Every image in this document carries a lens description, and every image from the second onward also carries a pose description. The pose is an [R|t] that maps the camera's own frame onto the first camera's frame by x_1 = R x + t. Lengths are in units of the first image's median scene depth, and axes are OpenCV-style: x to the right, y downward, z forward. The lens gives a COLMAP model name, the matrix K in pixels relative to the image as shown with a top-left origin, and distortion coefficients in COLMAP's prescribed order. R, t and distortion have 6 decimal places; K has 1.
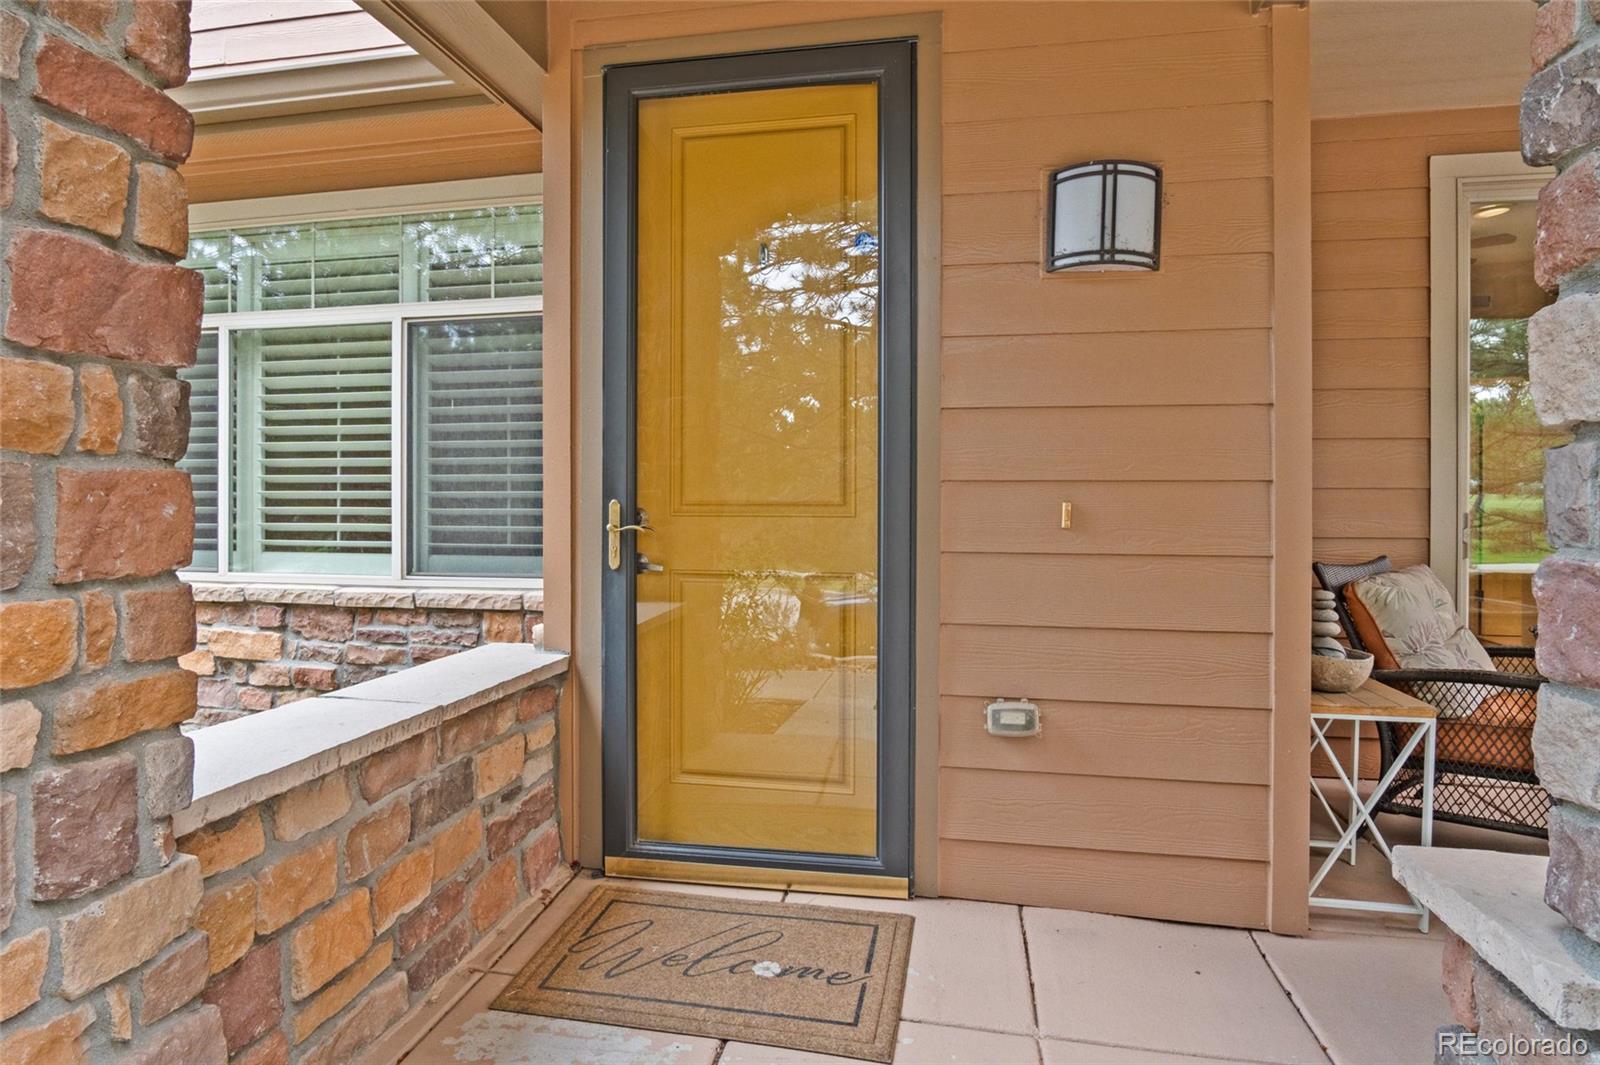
lens RADIAL K [[878.5, 0, 784.9], [0, 878.5, 499.9], [0, 0, 1]] dist [-0.033350, 0.009623]
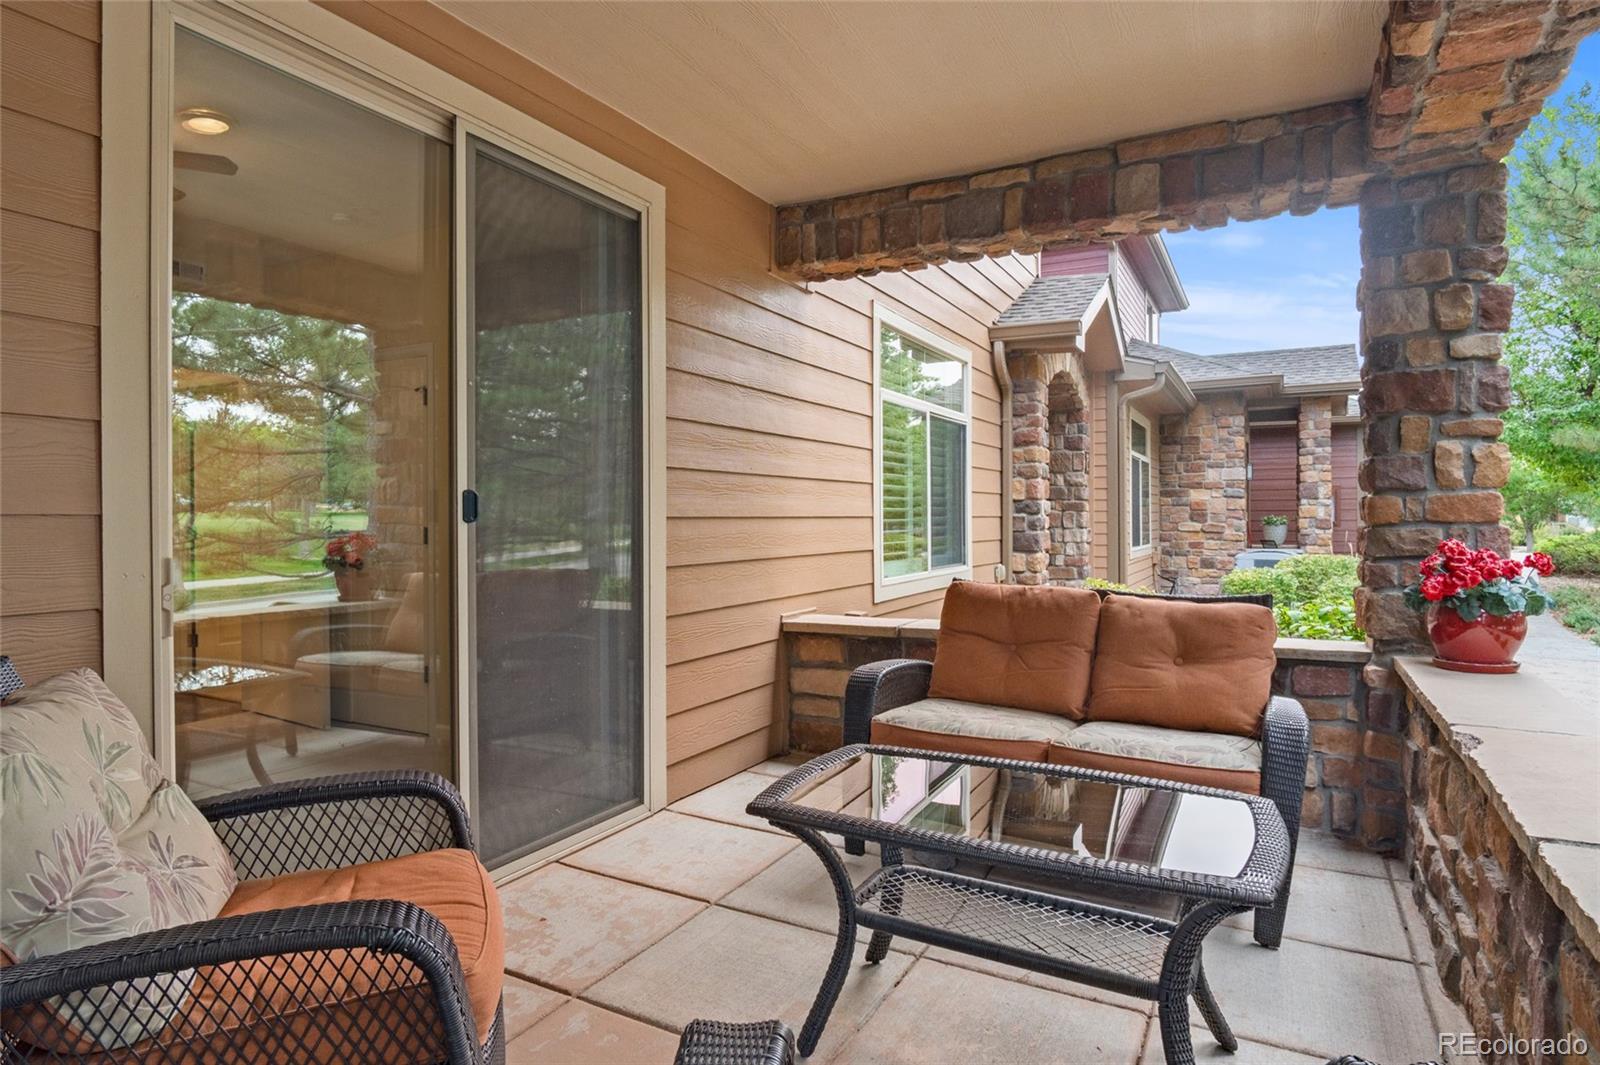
lens RADIAL K [[878.5, 0, 784.9], [0, 878.5, 499.9], [0, 0, 1]] dist [-0.033350, 0.009623]
pose [[0.288783, 0.005282, 0.957380, 0.223569], [0.014180, 0.999851, -0.009794, -0.007224], [-0.957289, 0.016404, 0.288666, 0.276659]]
